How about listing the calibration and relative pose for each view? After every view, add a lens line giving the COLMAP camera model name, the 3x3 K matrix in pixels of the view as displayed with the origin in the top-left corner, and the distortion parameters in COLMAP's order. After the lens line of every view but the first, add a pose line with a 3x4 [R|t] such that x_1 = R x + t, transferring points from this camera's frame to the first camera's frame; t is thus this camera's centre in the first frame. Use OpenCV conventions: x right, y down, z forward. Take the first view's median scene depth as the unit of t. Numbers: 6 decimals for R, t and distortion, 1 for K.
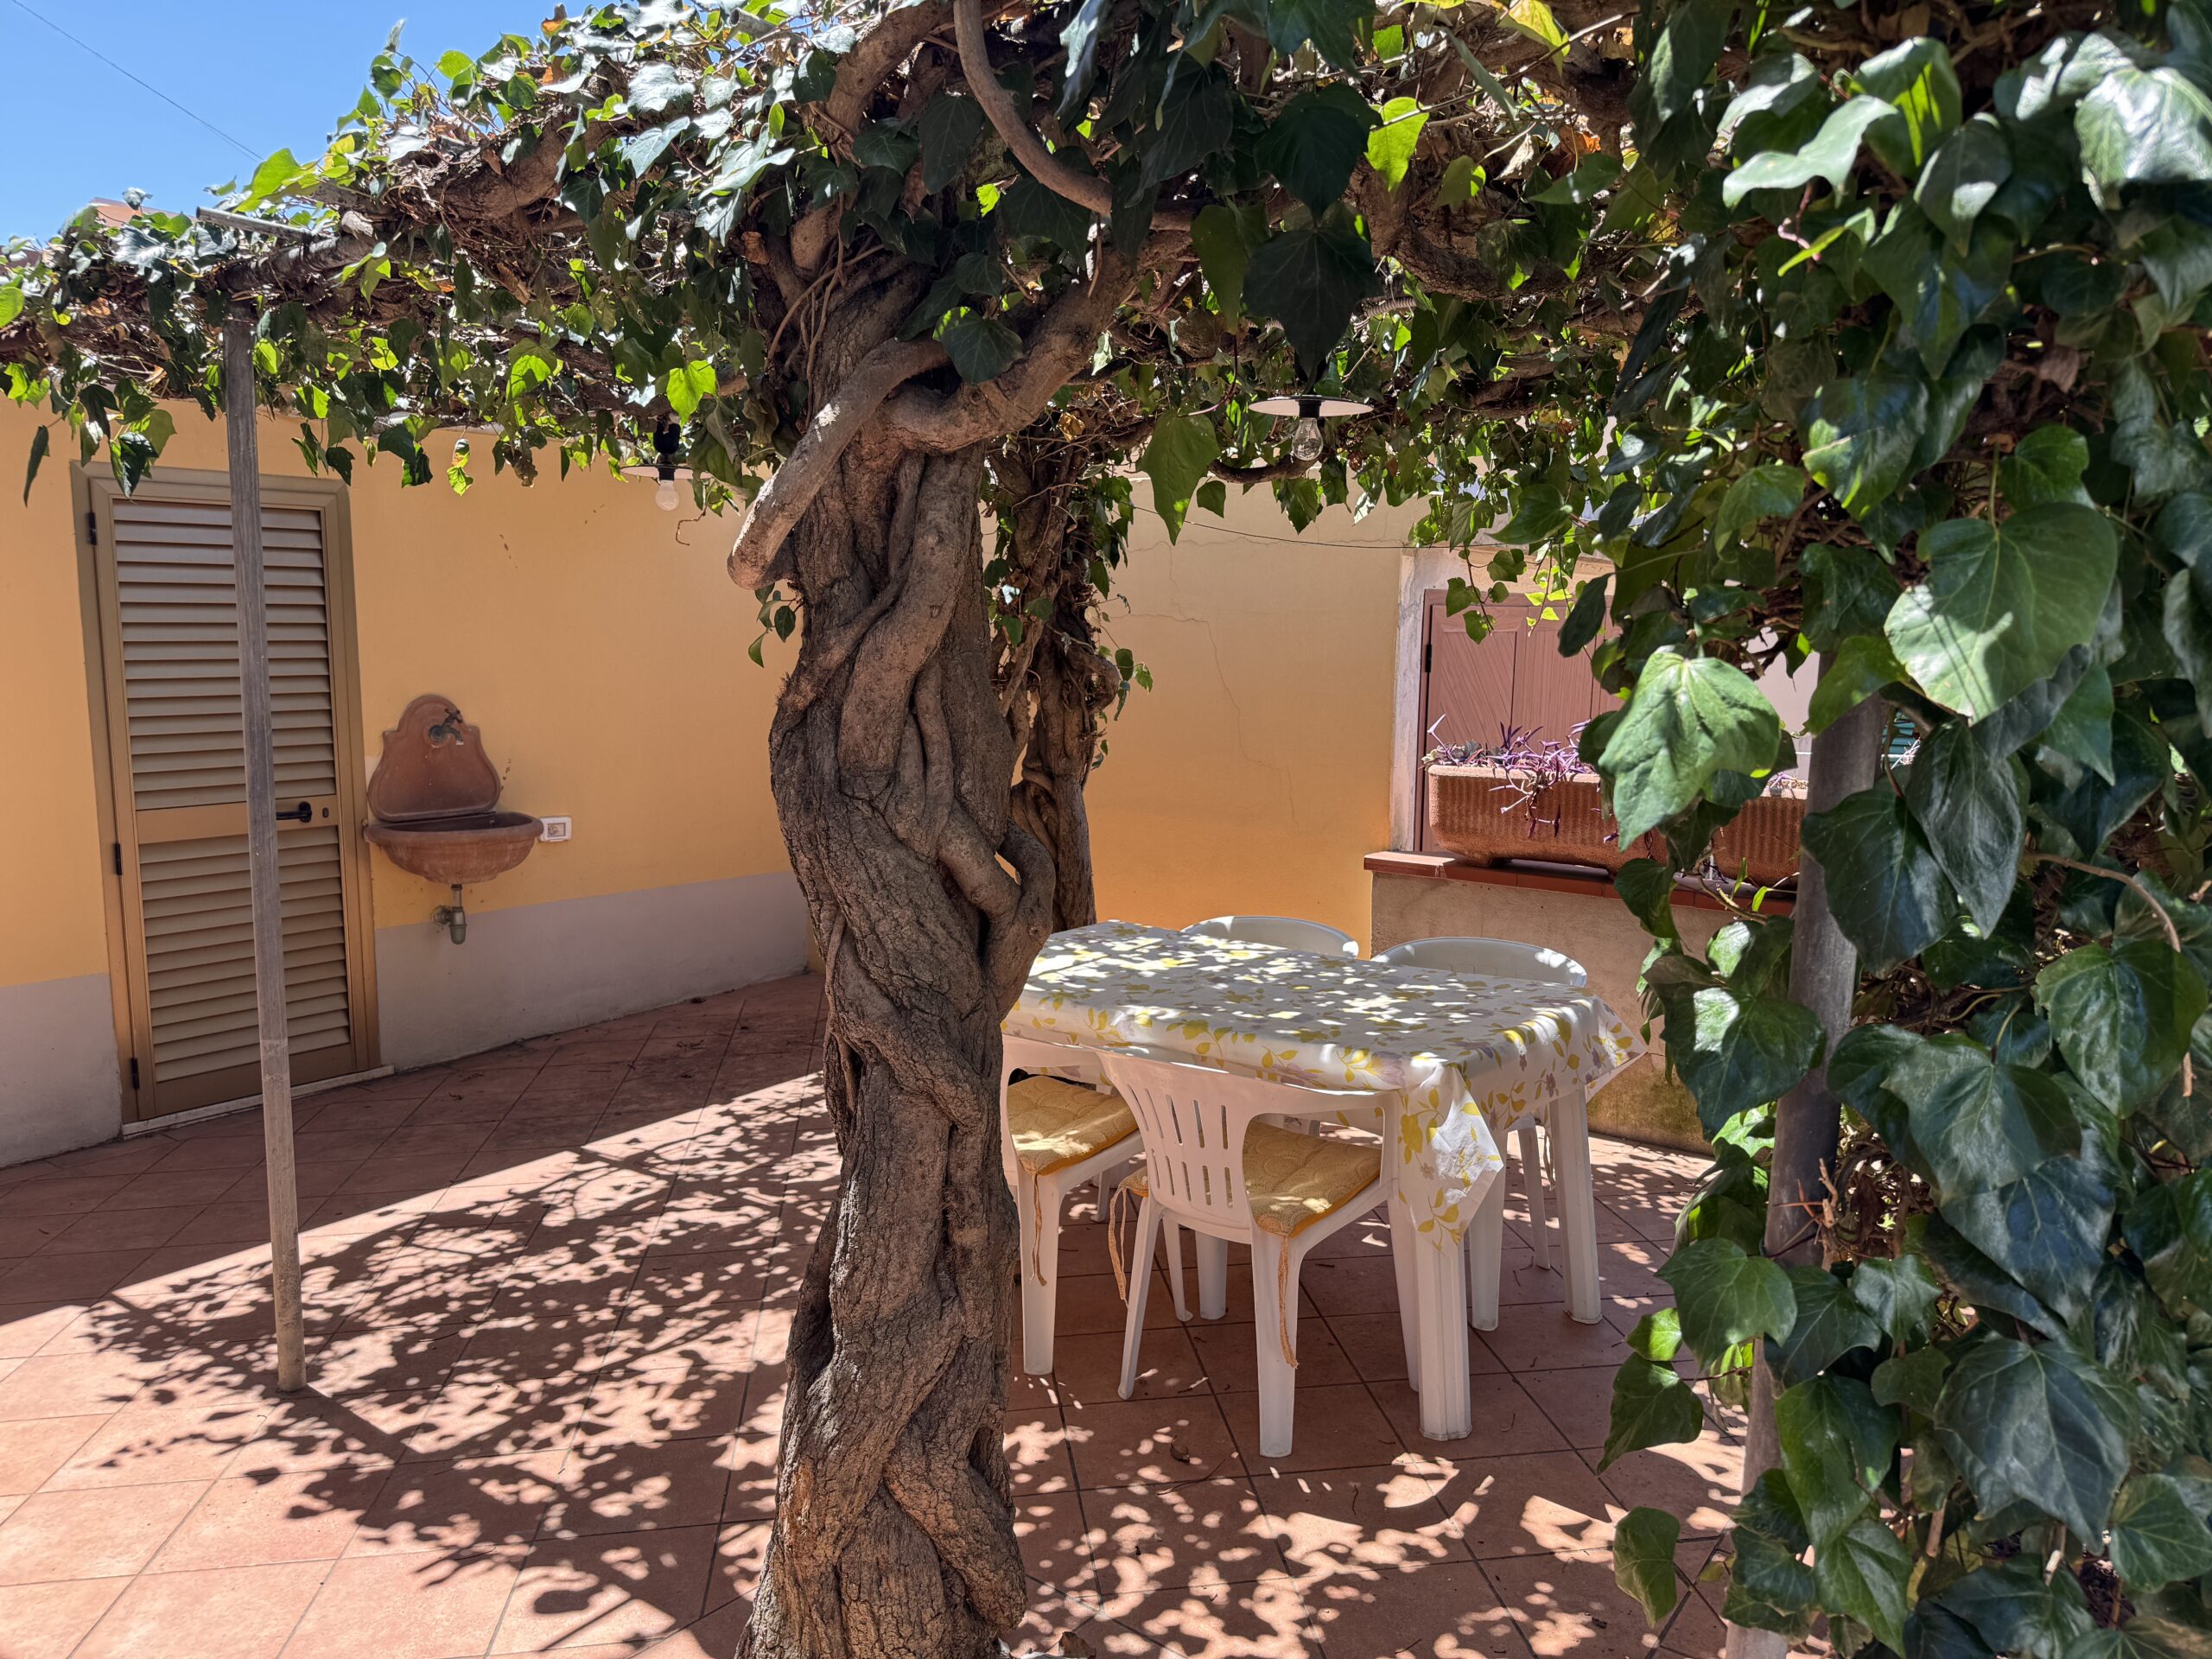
lens RADIAL K [[1540.0, 0, 1111.6], [0, 1540.0, 829.5], [0, 0, 1]] dist [0.156469, -0.311113]
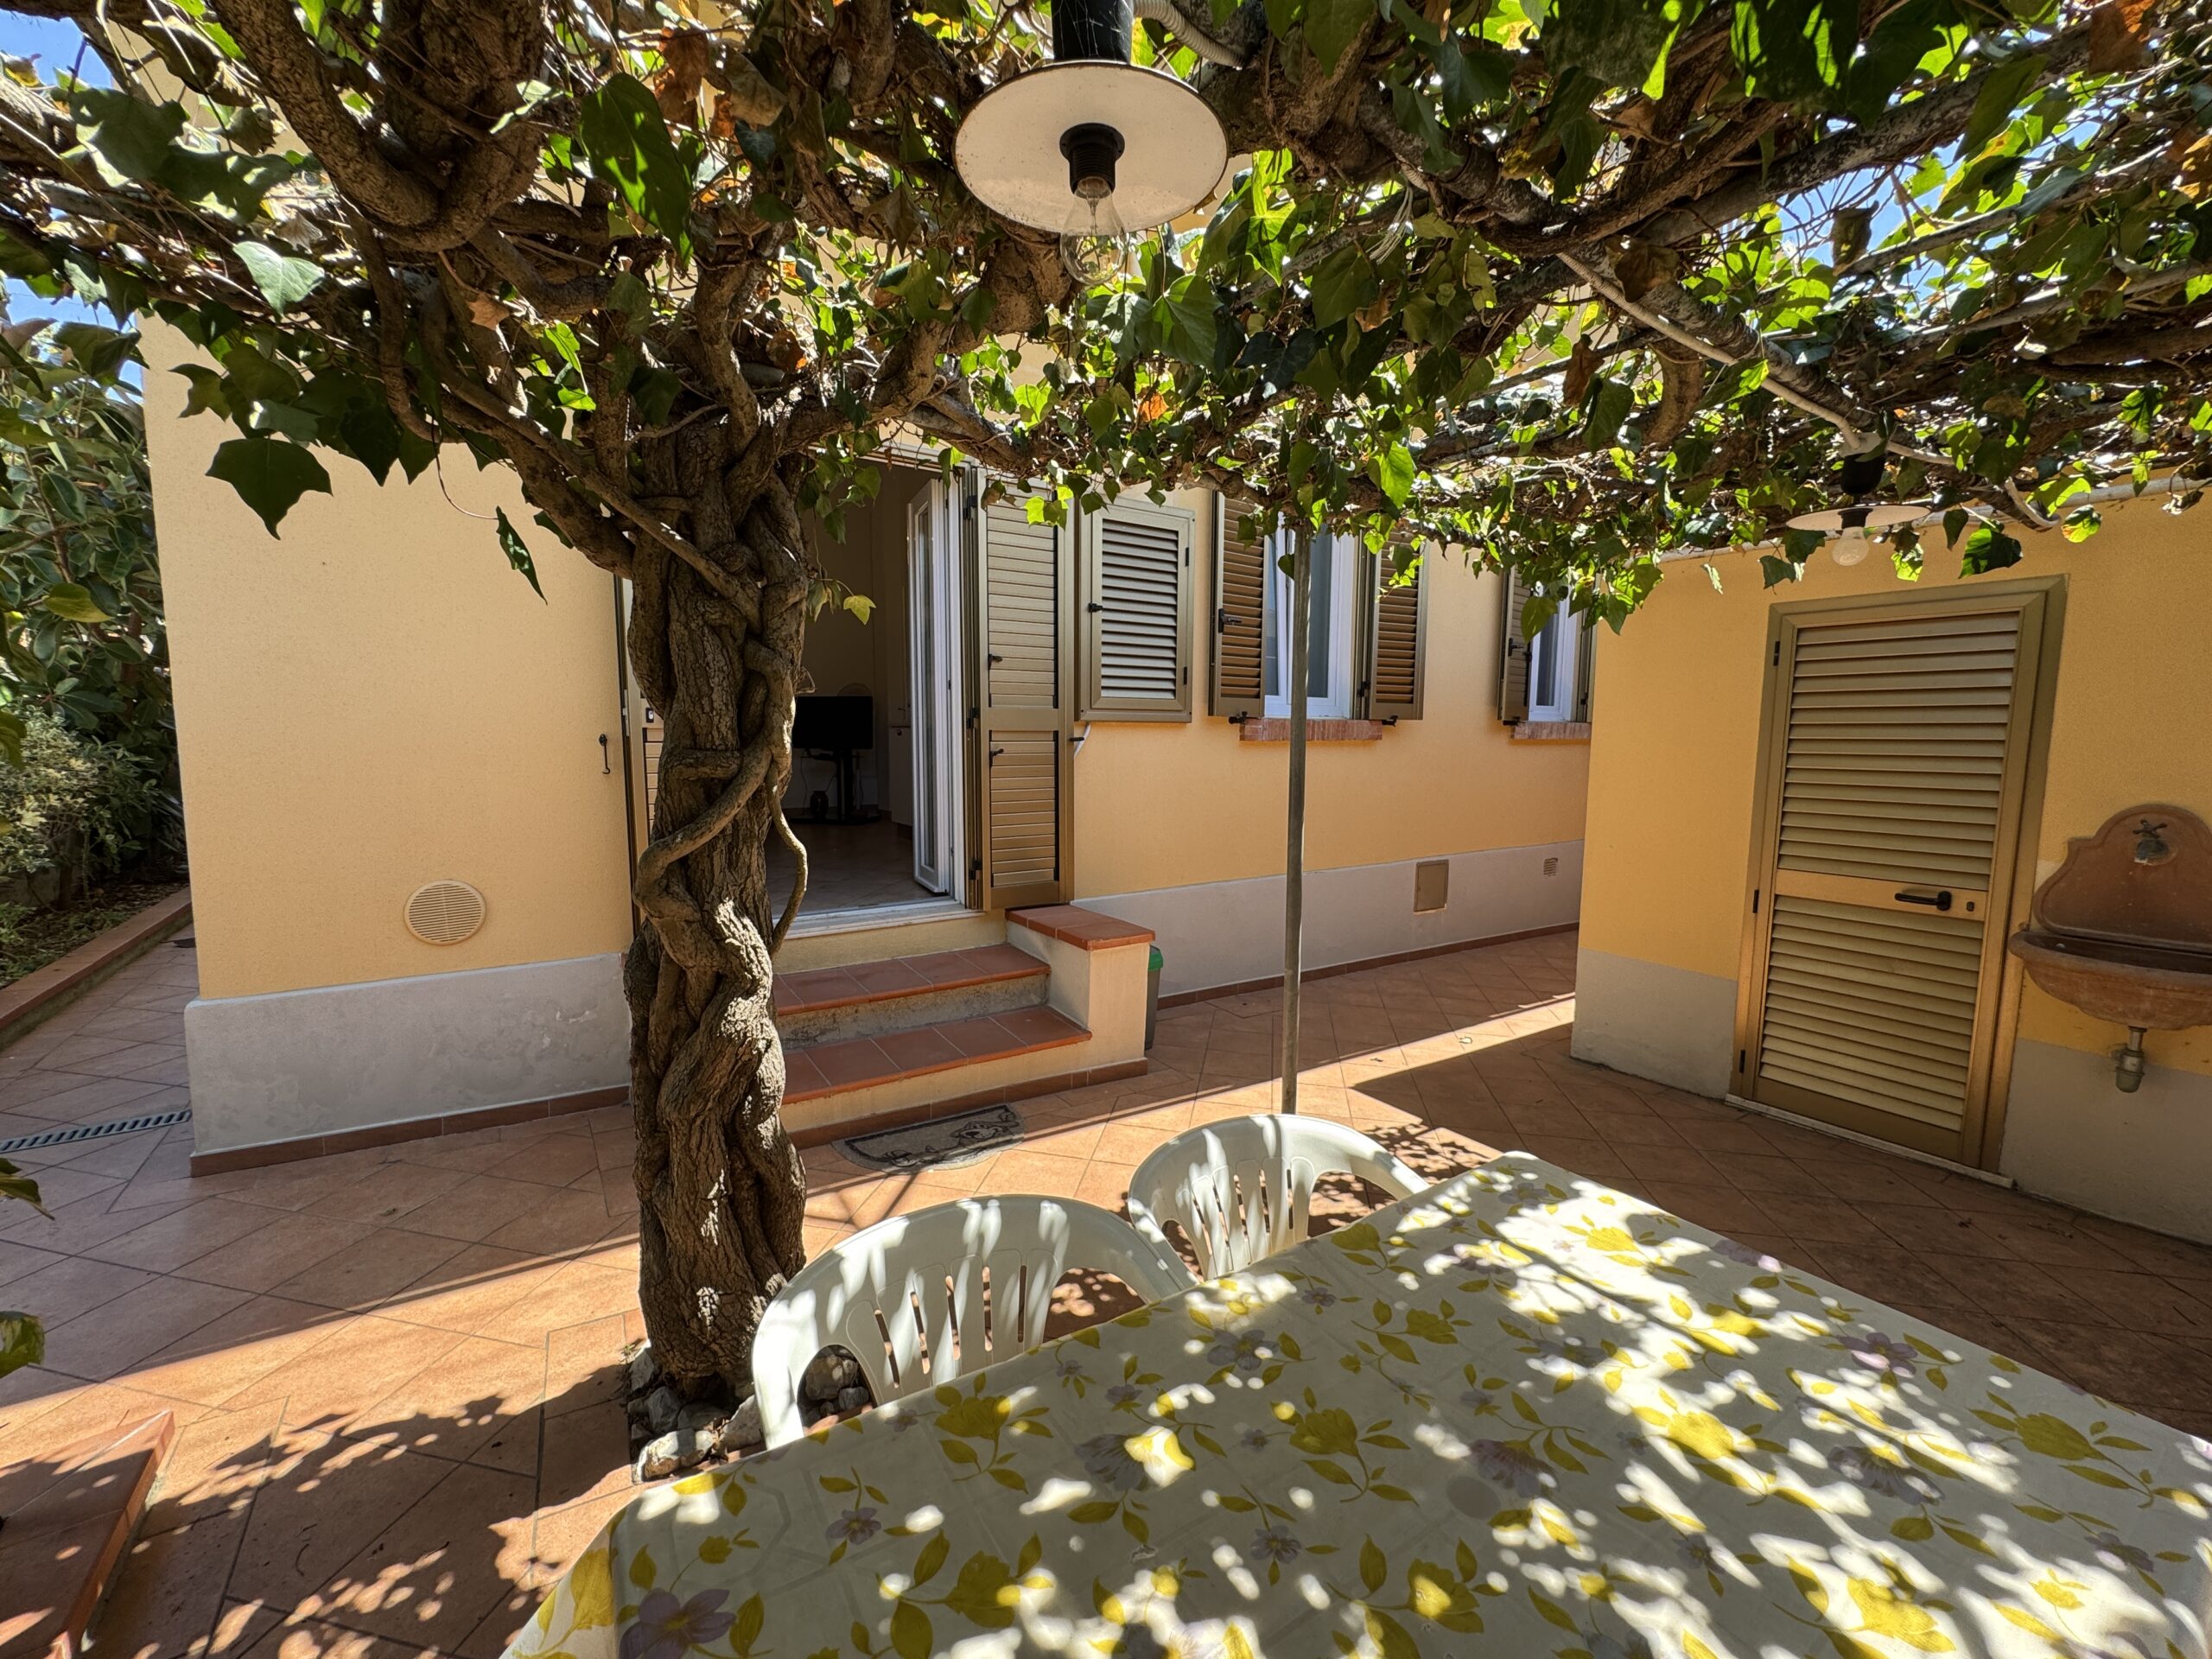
lens RADIAL K [[881.3, 0, 1107.3], [0, 881.3, 827.7], [0, 0, 1]] dist [-0.004734, 0.000837]
pose [[-0.321148, 0.091324, -0.942615, 0.240468], [-0.136961, 0.980397, 0.141647, -0.071778], [0.937073, 0.174591, -0.302345, 0.697960]]
